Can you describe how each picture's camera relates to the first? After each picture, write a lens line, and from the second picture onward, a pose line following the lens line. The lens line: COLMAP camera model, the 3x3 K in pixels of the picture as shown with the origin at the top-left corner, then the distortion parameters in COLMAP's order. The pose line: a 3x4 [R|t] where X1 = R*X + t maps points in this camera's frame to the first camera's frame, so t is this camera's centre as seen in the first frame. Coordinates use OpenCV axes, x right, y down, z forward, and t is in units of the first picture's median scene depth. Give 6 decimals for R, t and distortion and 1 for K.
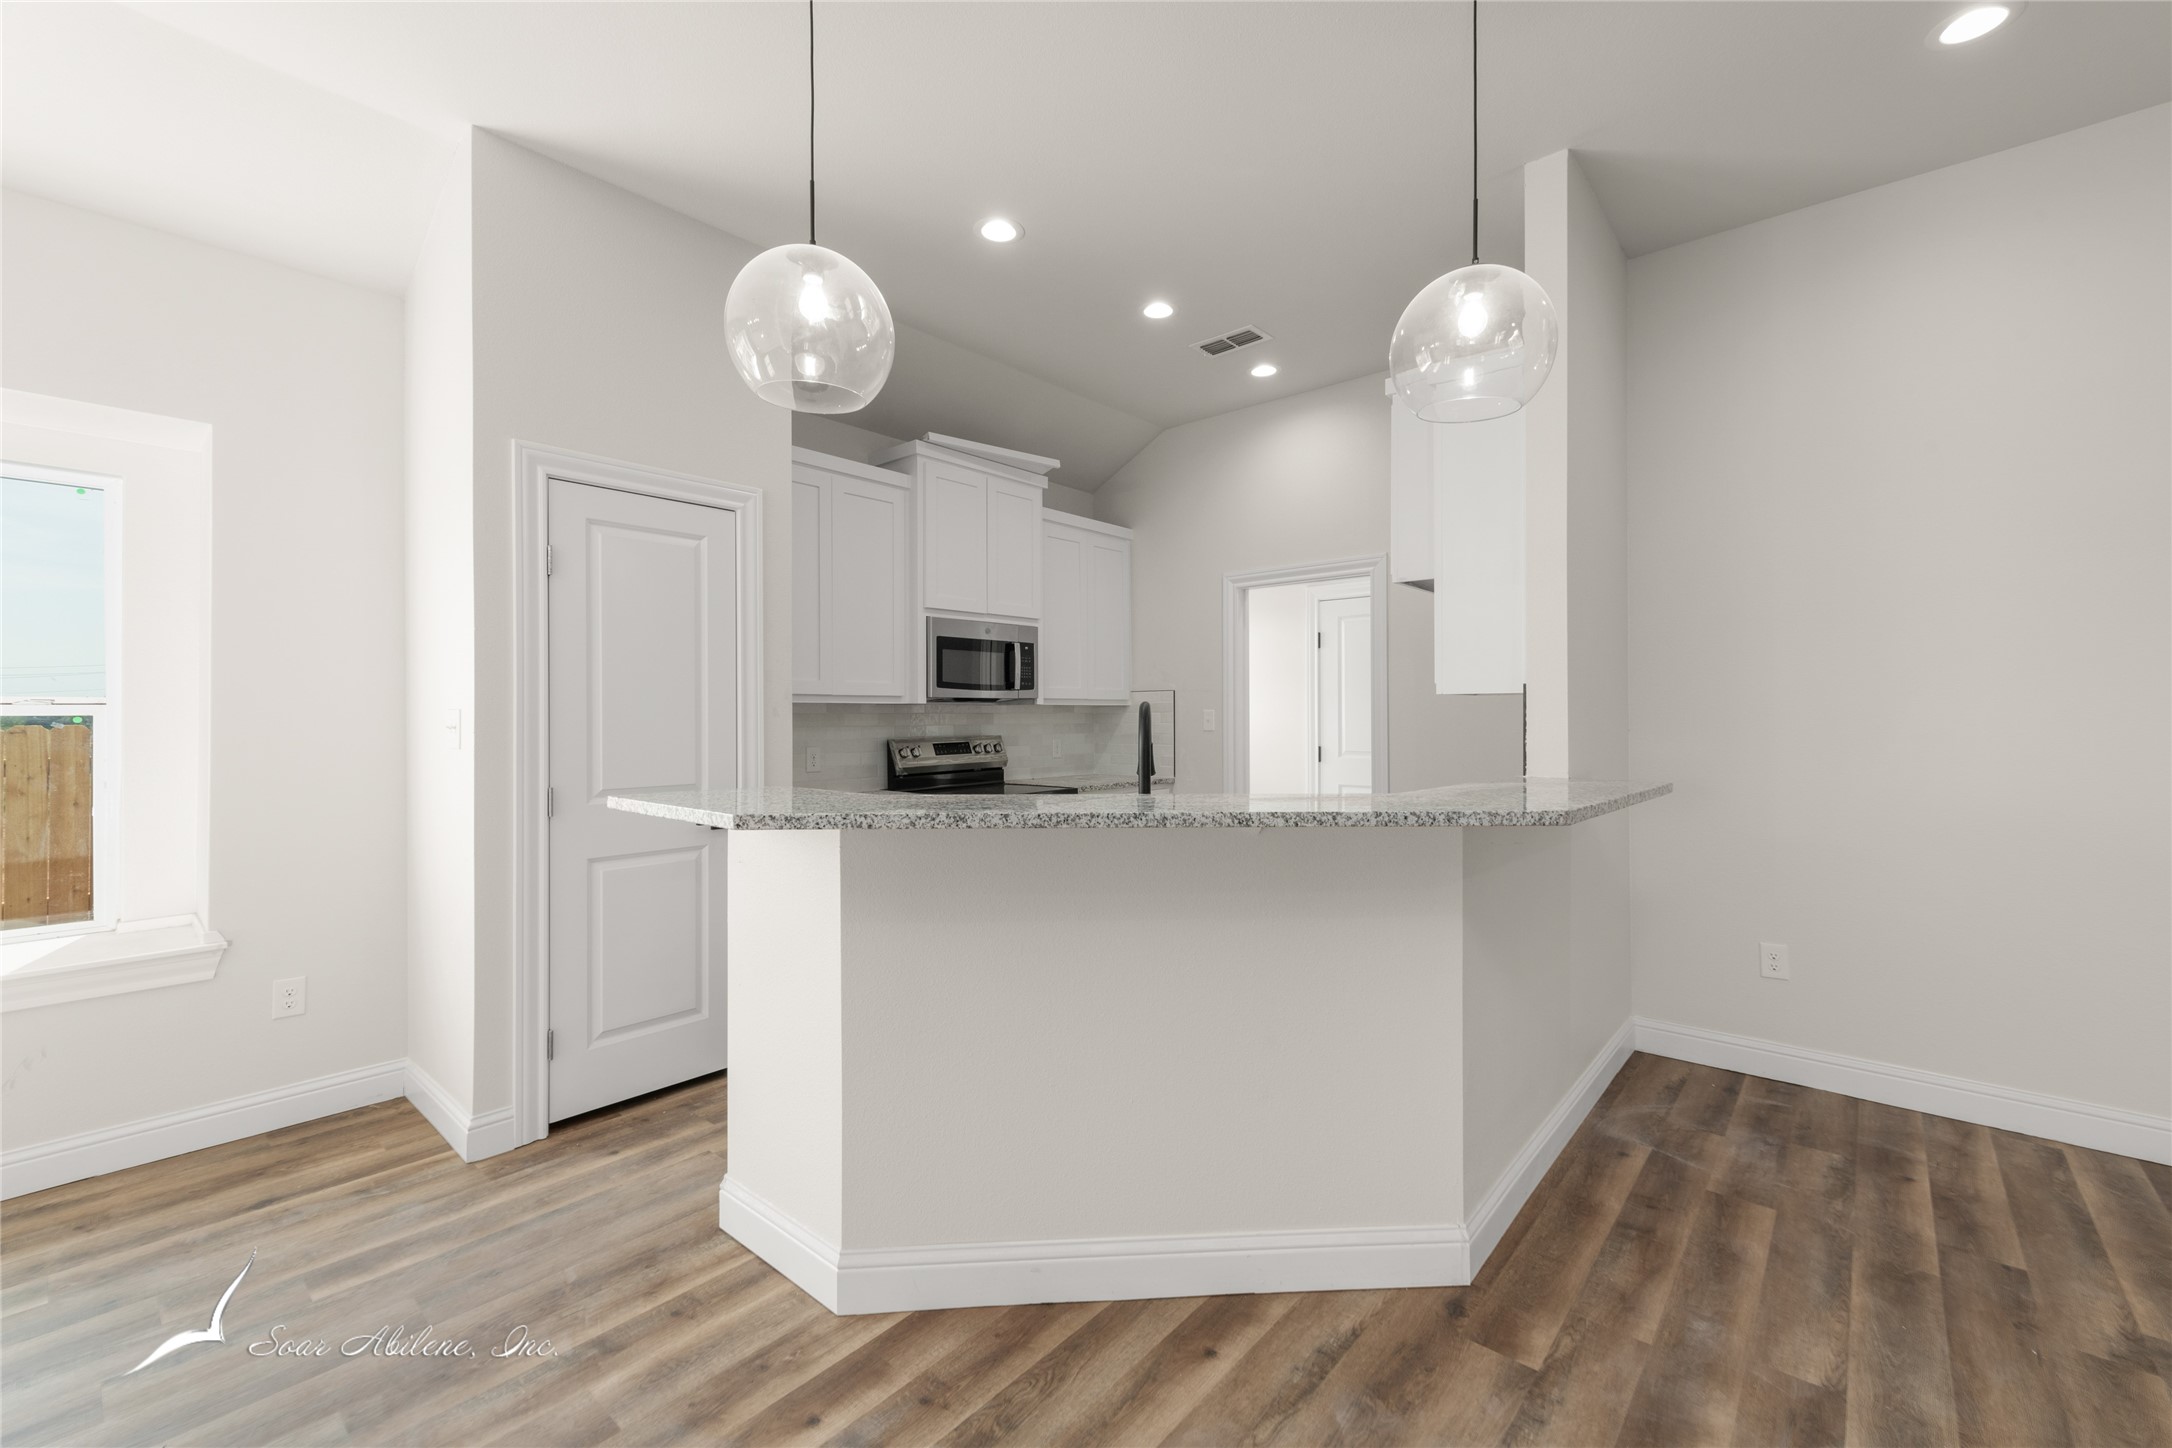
lens RADIAL K [[898.7, 0, 1089.1], [0, 898.7, 711.2], [0, 0, 1]] dist [0.005909, -0.000230]
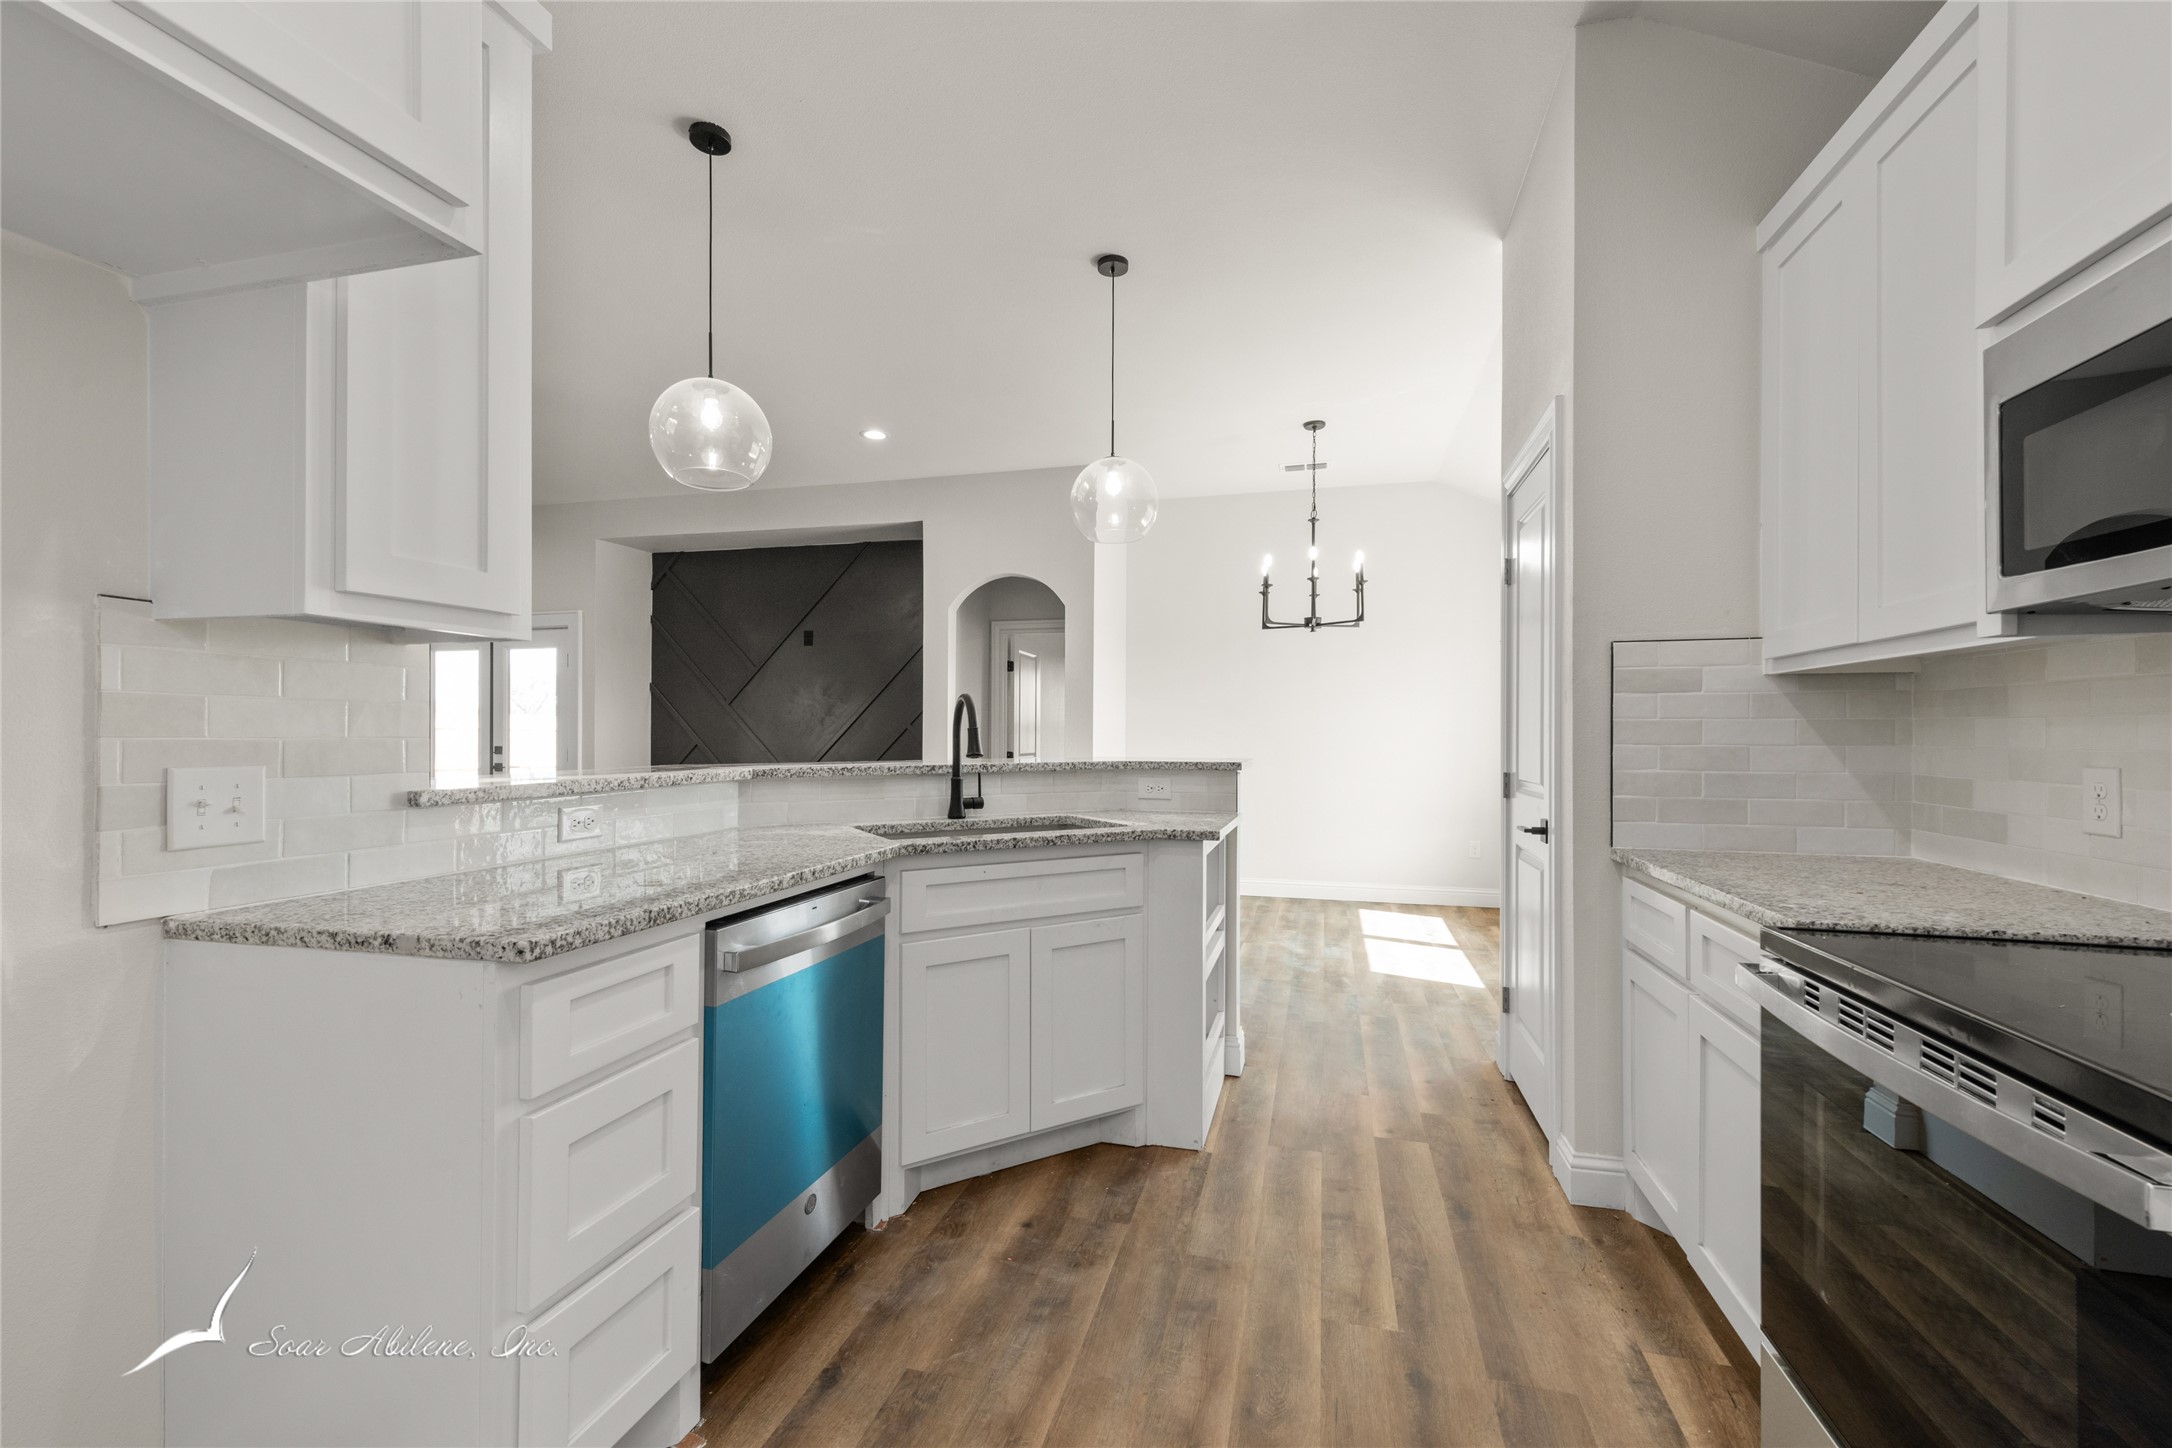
lens RADIAL K [[887.5, 0, 1094.3], [0, 887.5, 734.7], [0, 0, 1]] dist [0.023582, -0.009098]
pose [[-0.894411, -0.000927, -0.447244, 0.393602], [0.001029, 0.999991, -0.004131, 0.044948], [0.447244, -0.004155, -0.894402, 1.904674]]
